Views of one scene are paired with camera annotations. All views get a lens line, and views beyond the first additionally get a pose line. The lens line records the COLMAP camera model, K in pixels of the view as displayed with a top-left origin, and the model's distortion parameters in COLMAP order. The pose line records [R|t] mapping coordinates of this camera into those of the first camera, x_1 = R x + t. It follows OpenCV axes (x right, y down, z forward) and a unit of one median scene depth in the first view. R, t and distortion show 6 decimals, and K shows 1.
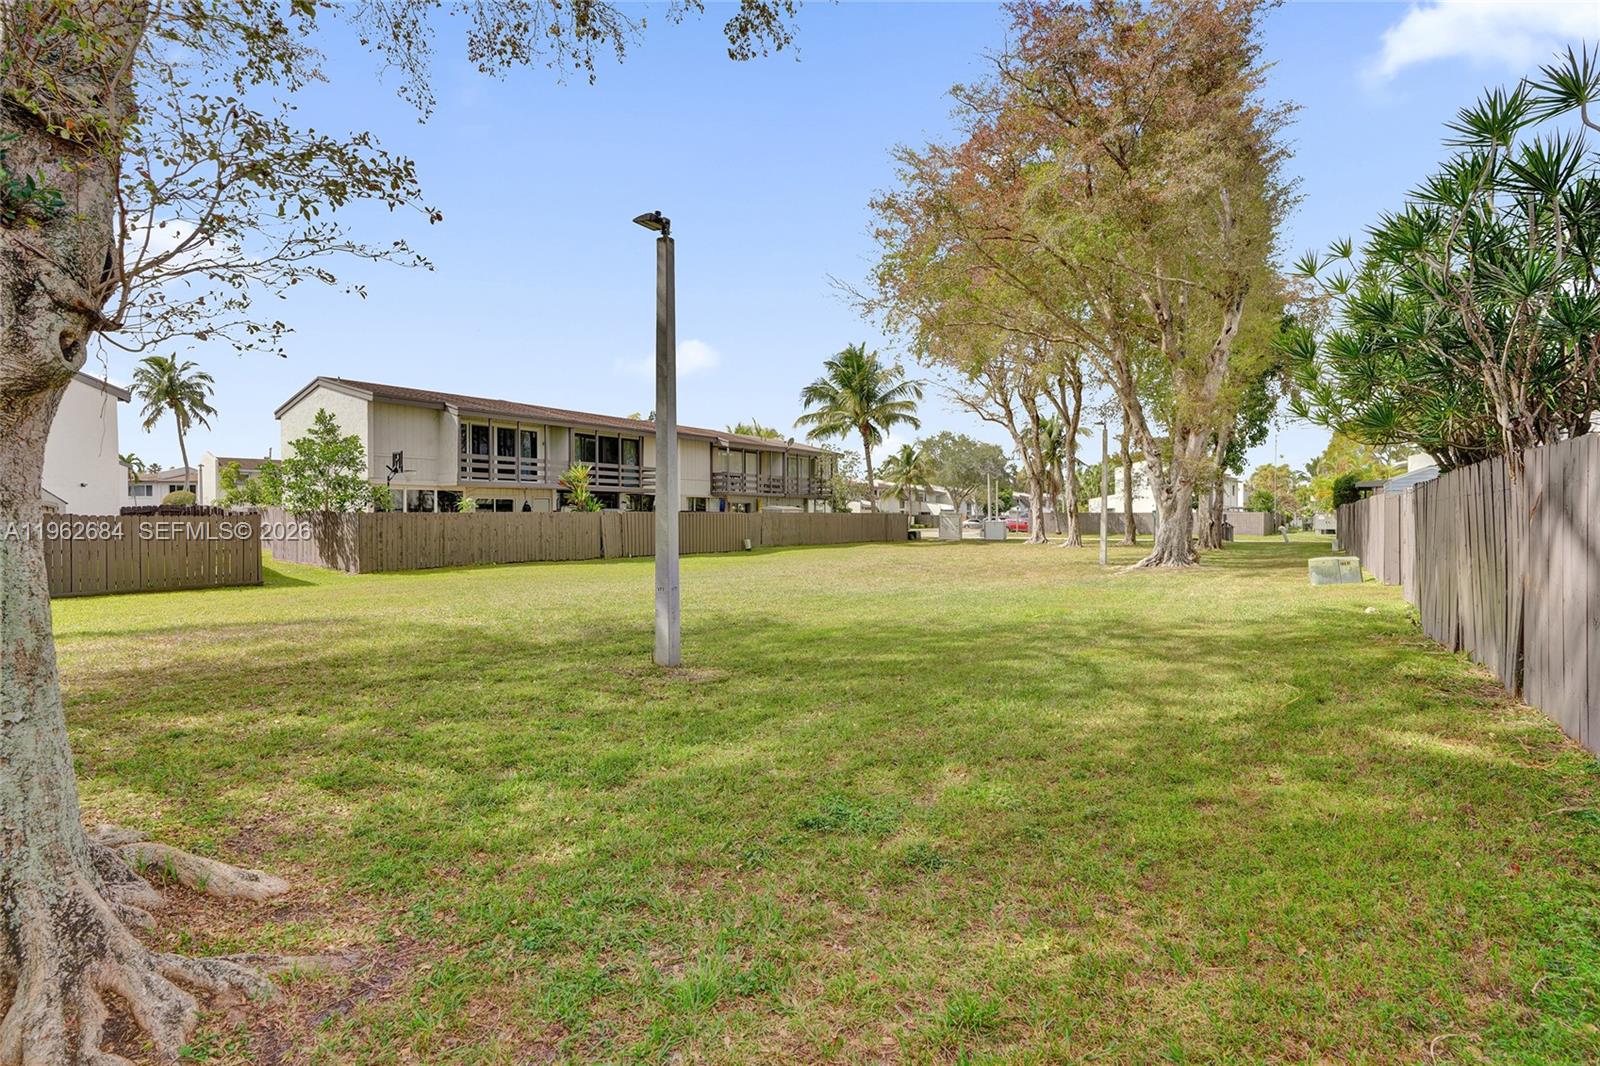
lens RADIAL K [[766.3, 0, 812.3], [0, 766.3, 529.4], [0, 0, 1]] dist [-0.031605, 0.007105]
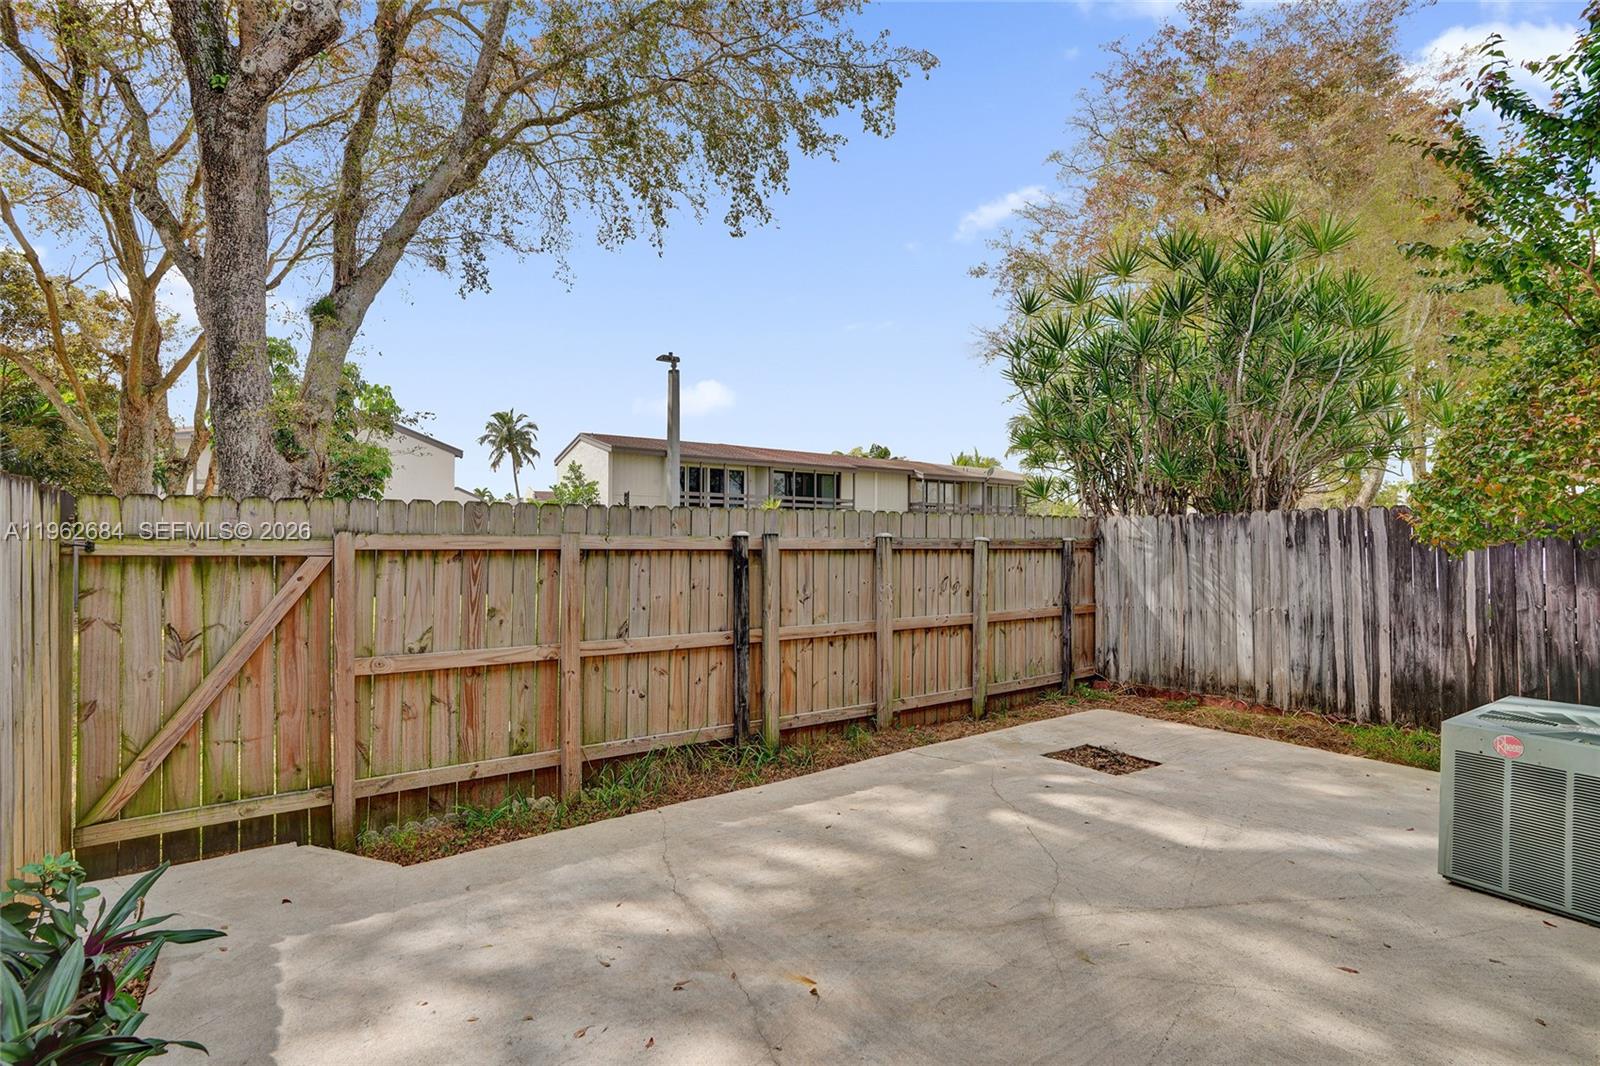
lens RADIAL K [[766.3, 0, 803.8], [0, 766.3, 539.6], [0, 0, 1]] dist [-0.031605, 0.007105]
pose [[0.940756, 0.006291, -0.339027, 0.106049], [-0.012878, 0.999769, -0.017183, -0.002562], [0.338840, 0.020531, 0.940620, -0.066014]]
